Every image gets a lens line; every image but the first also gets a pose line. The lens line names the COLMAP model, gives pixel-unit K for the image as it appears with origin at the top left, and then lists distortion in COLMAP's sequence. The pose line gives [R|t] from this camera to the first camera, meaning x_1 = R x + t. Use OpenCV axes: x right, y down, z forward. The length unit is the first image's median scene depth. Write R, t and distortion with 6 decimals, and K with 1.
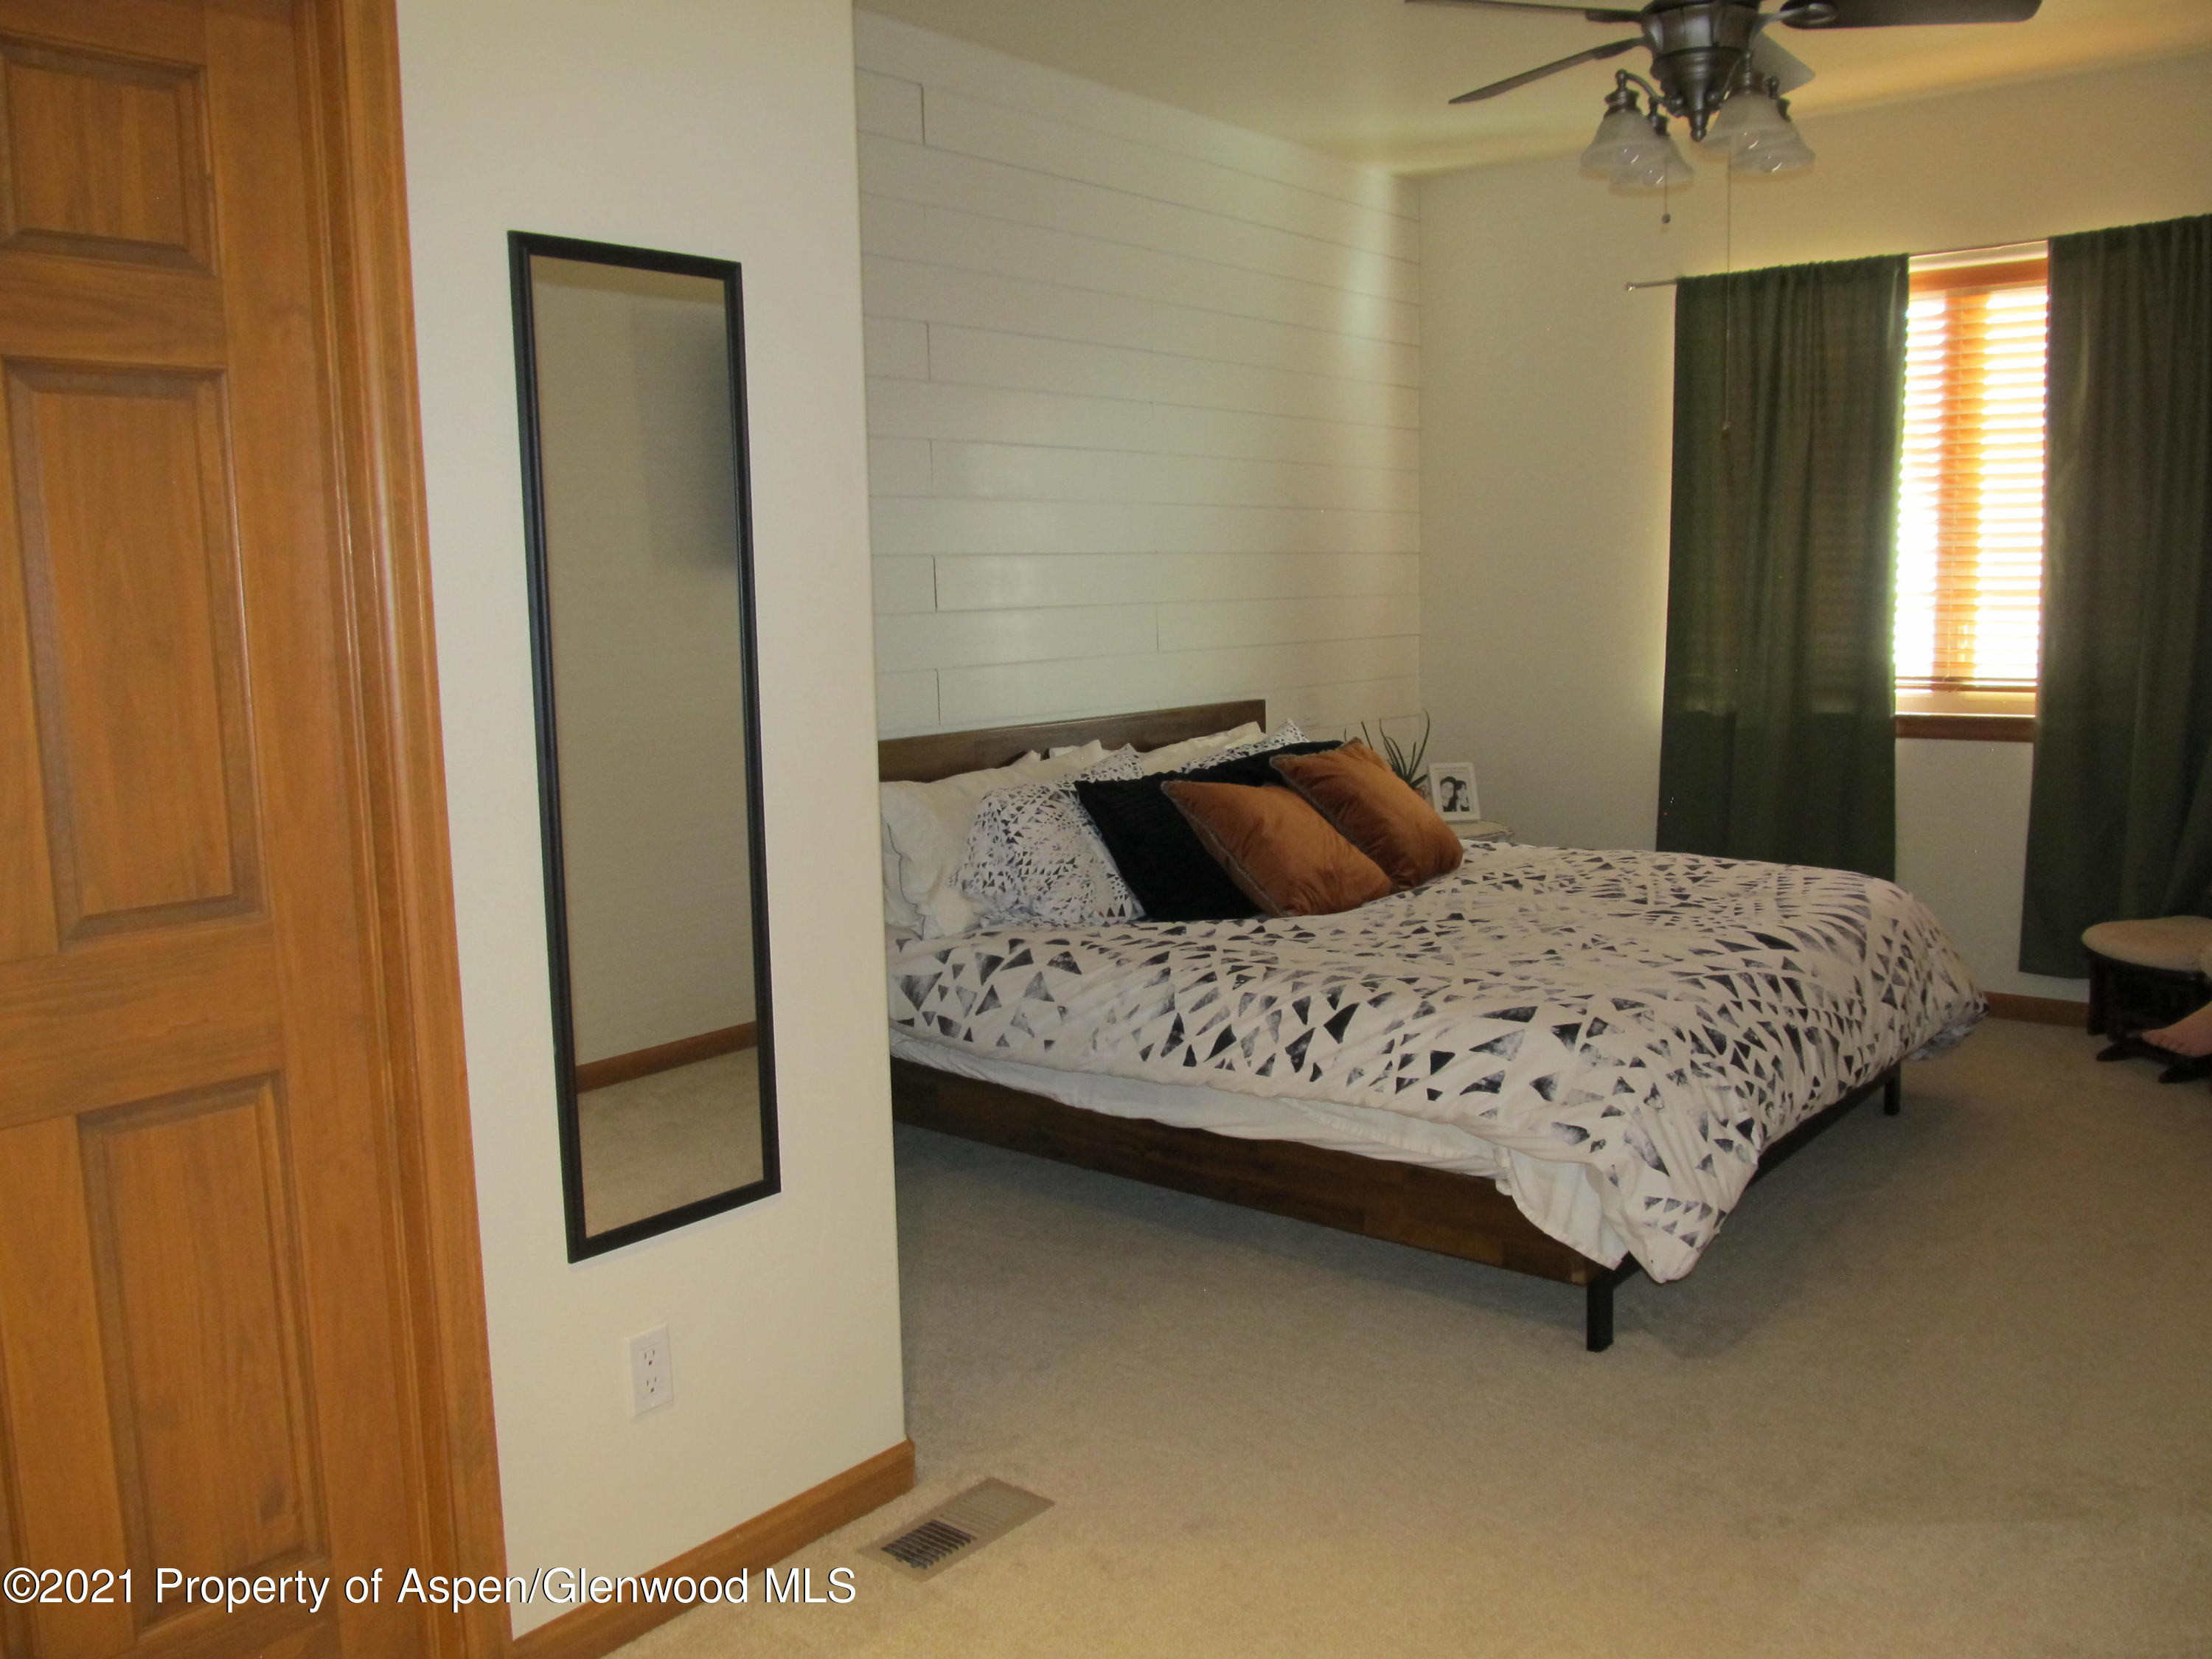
lens RADIAL K [[1824.4, 0, 1114.5], [0, 1824.4, 832.1], [0, 0, 1]] dist [-0.064728, 0.028071]
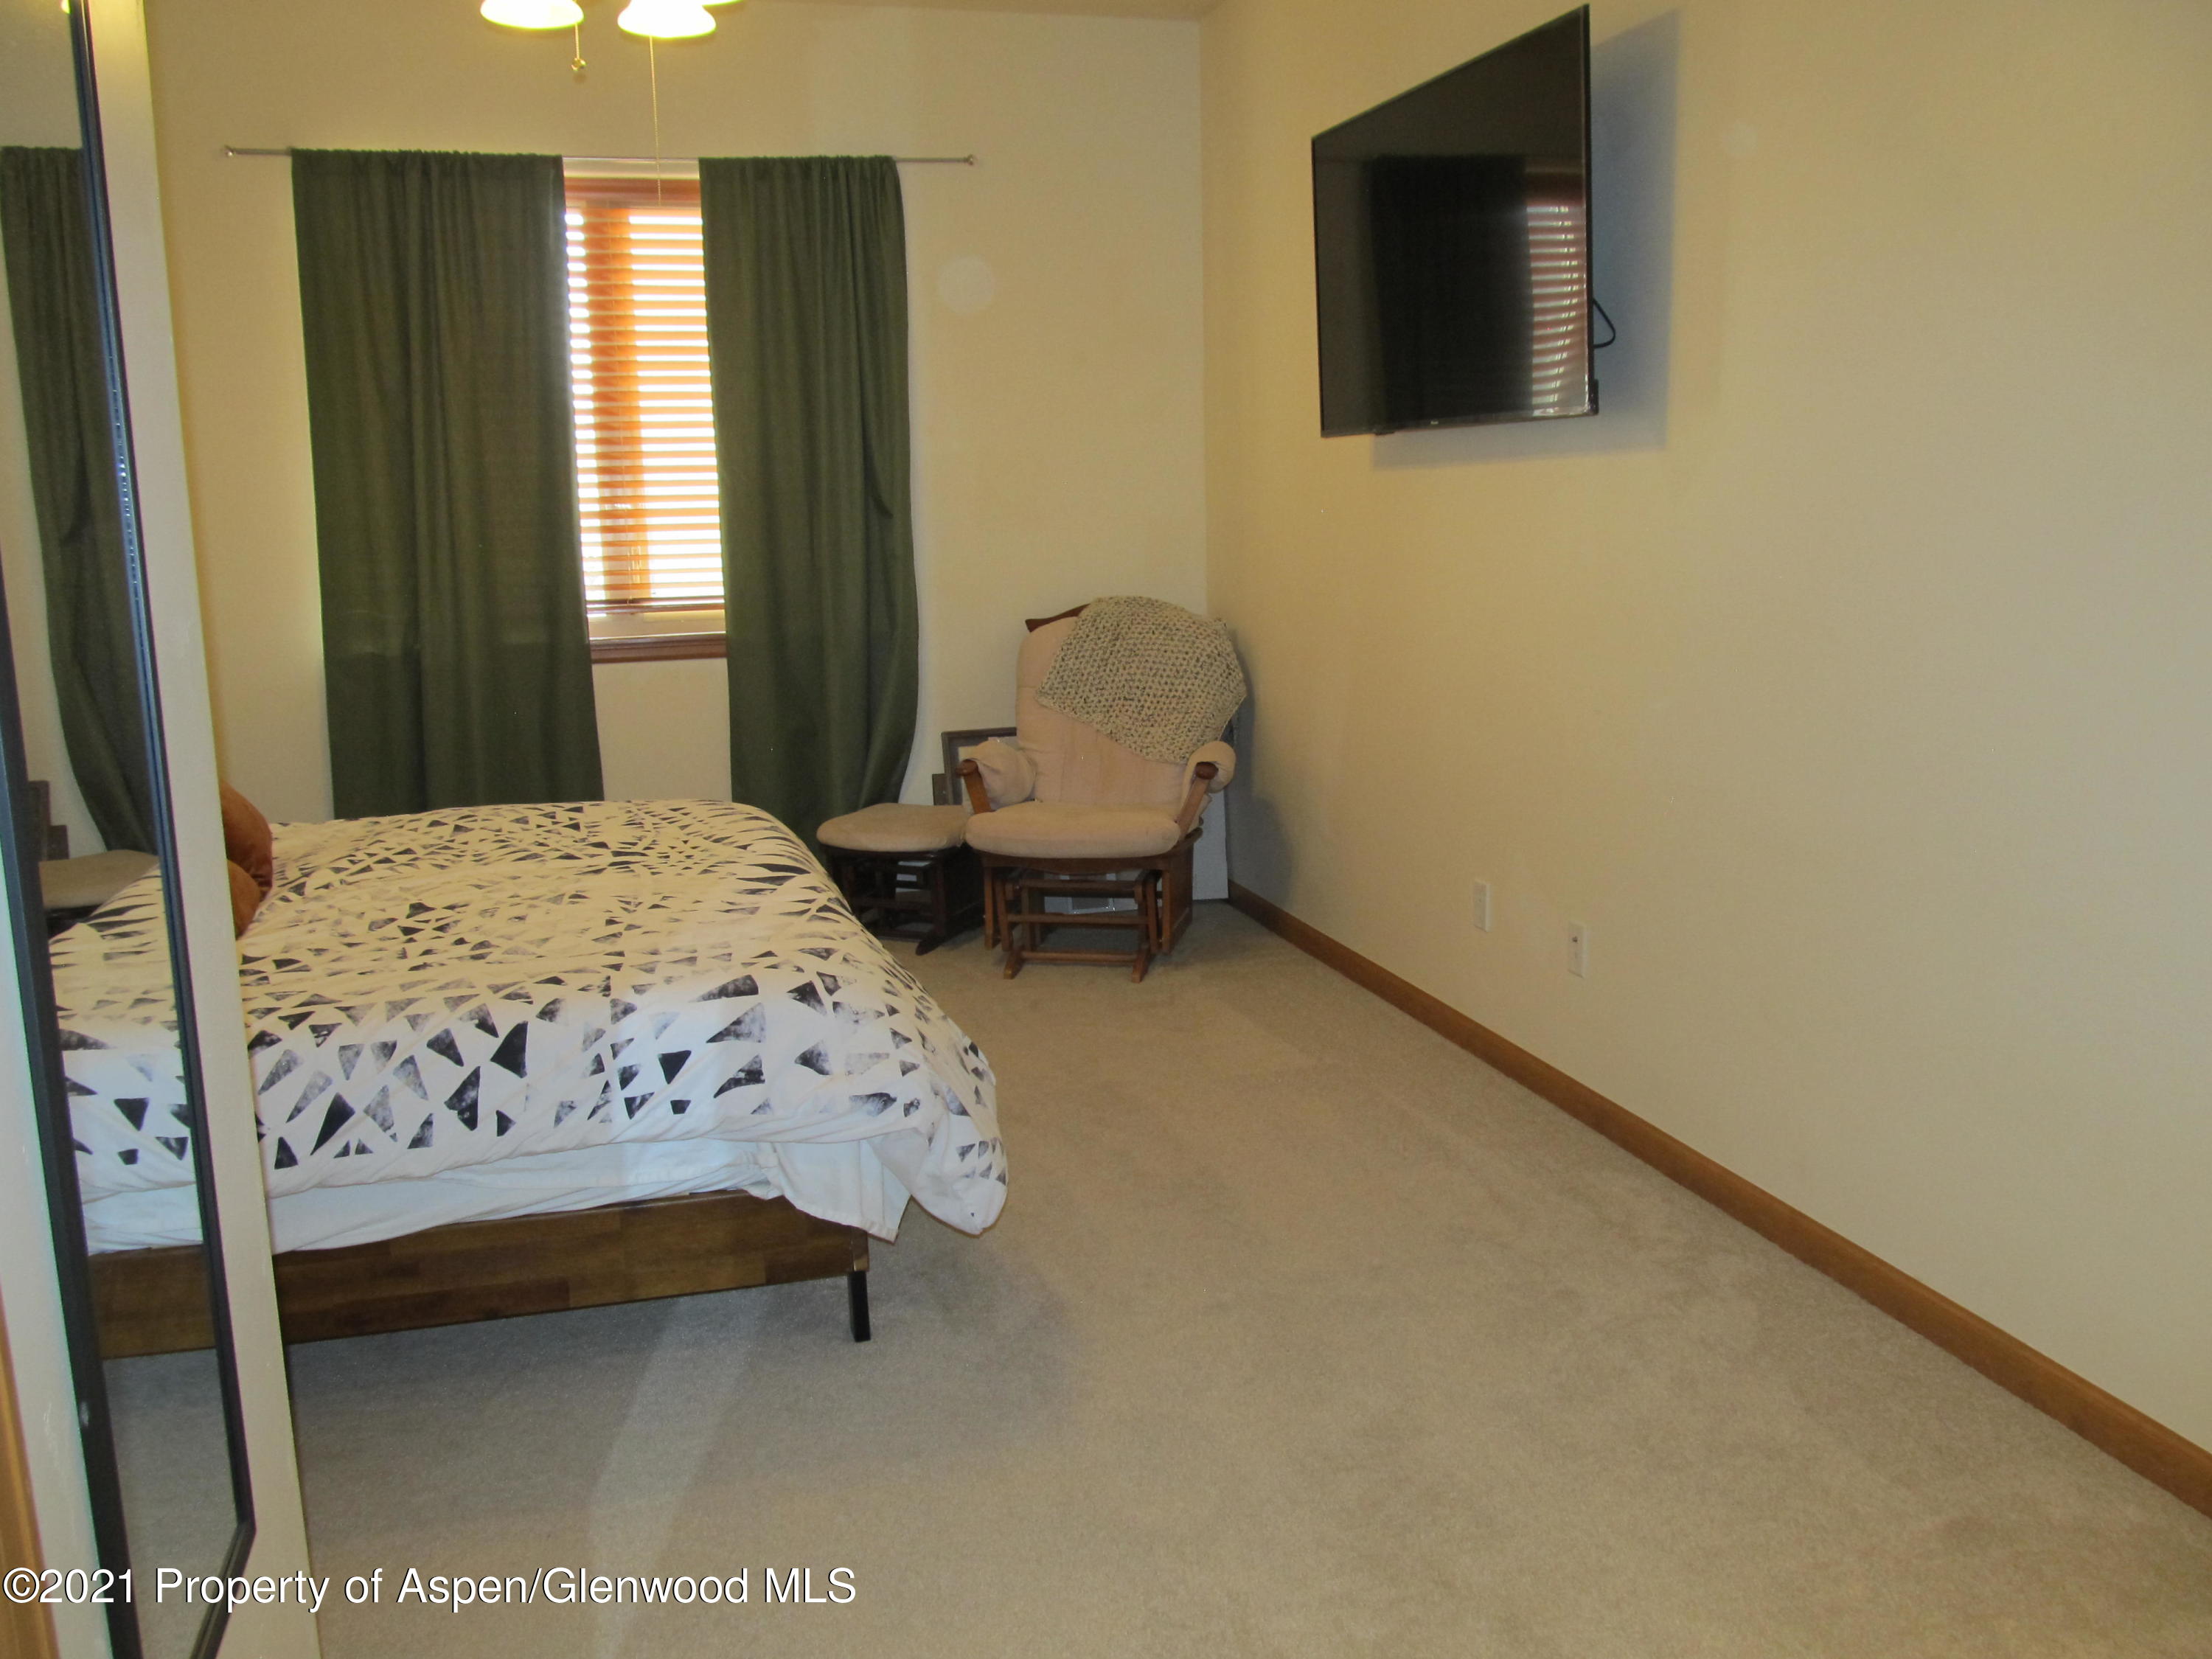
lens RADIAL K [[1824.4, 0, 1114.5], [0, 1824.4, 832.1], [0, 0, 1]] dist [-0.064728, 0.028071]
pose [[0.569150, -0.137957, 0.810578, -0.333045], [0.117917, 0.989329, 0.085584, -0.021799], [-0.813734, 0.046871, 0.579344, 0.345211]]
